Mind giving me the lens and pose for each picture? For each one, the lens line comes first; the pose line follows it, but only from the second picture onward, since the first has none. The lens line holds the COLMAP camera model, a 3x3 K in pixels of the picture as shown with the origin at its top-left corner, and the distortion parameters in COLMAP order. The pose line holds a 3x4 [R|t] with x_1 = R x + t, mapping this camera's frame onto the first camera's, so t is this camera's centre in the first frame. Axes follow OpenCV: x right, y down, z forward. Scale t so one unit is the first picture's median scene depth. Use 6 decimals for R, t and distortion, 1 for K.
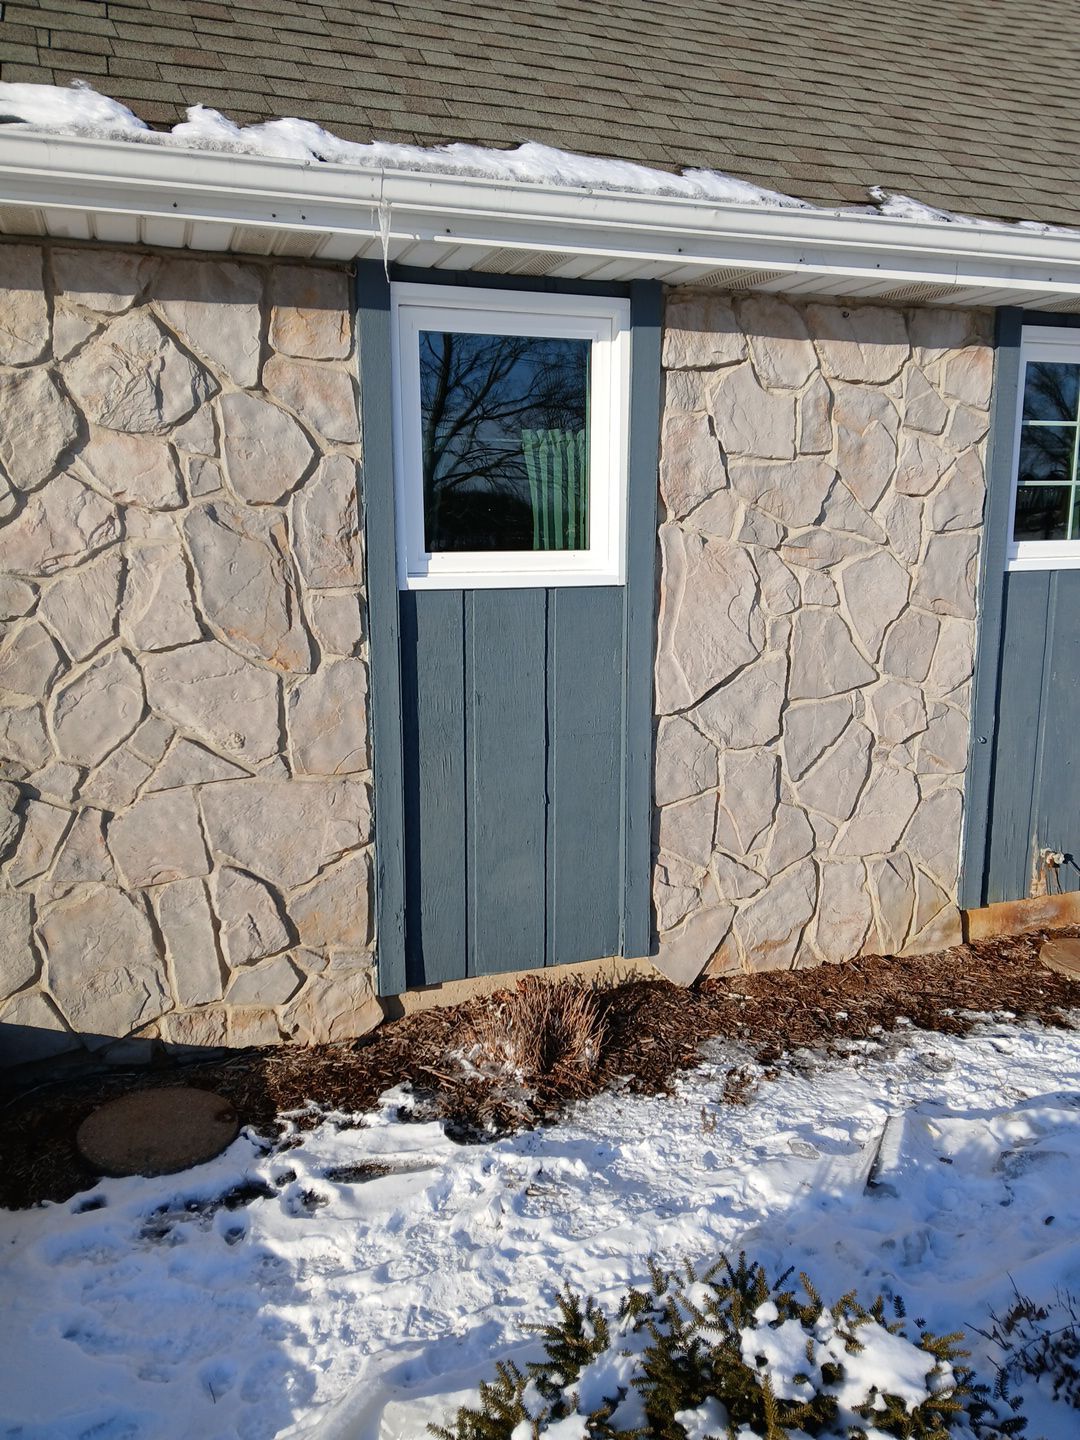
lens RADIAL K [[1193.9, 0, 537.3], [0, 1193.9, 709.2], [0, 0, 1]] dist [0.034342, -0.091458]
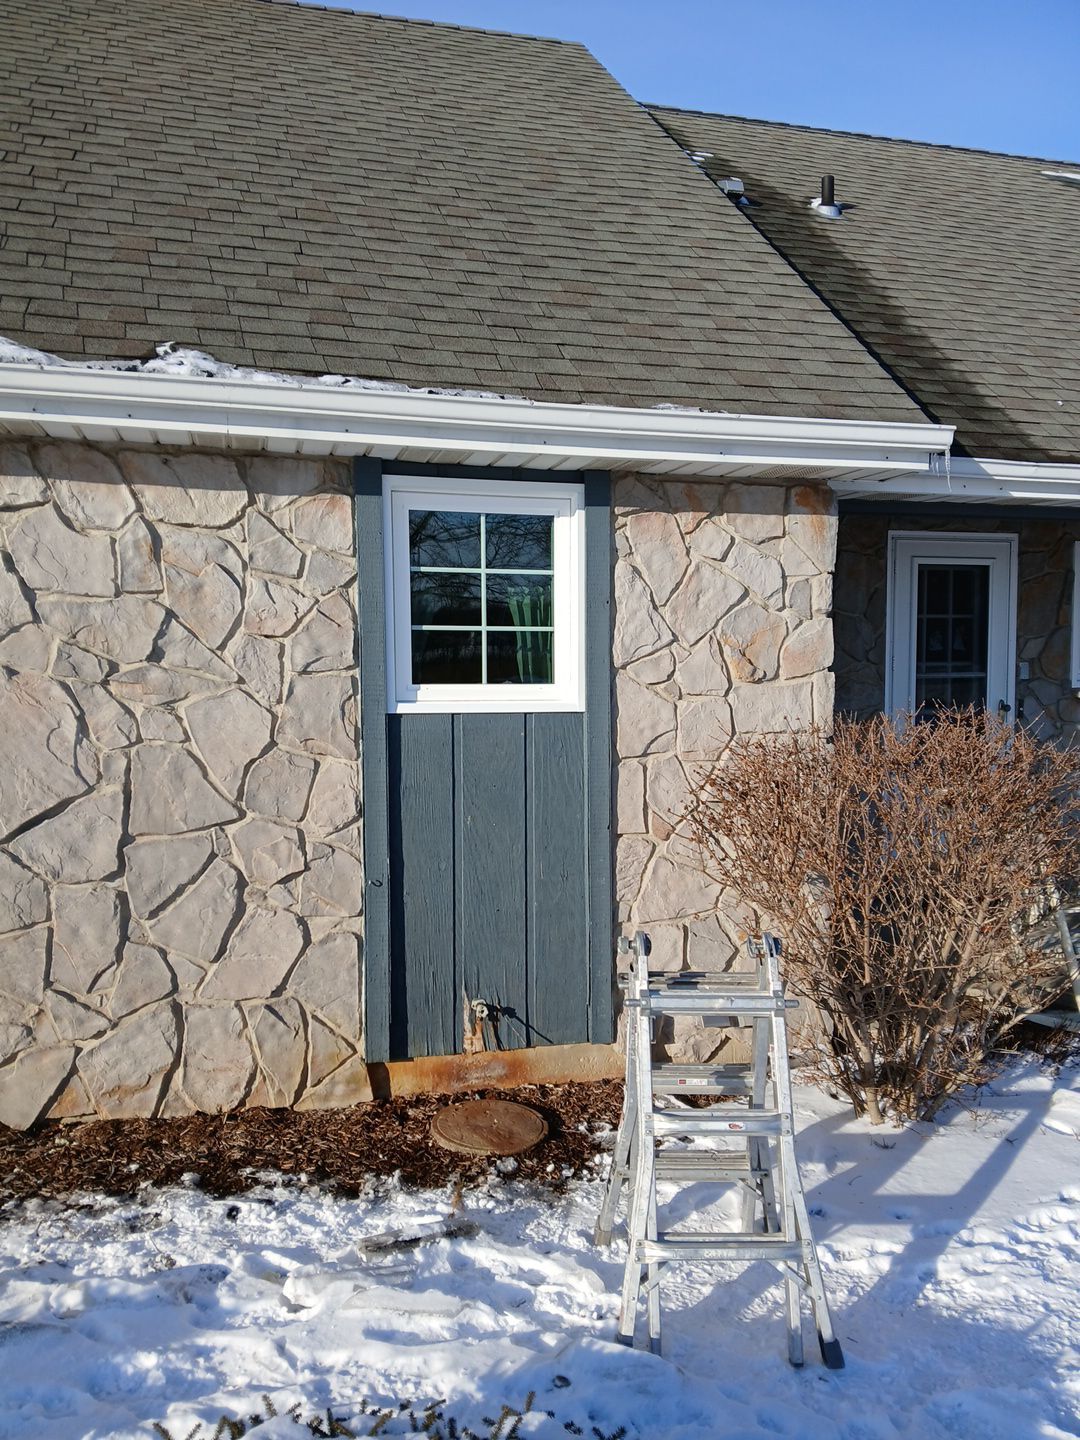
lens RADIAL K [[1193.9, 0, 515.3], [0, 1193.9, 678.9], [0, 0, 1]] dist [0.034342, -0.091458]
pose [[0.998158, 0.028903, -0.053338, 0.578505], [-0.035886, 0.990198, -0.134985, -0.013273], [0.048914, 0.136651, 0.989411, 0.014499]]
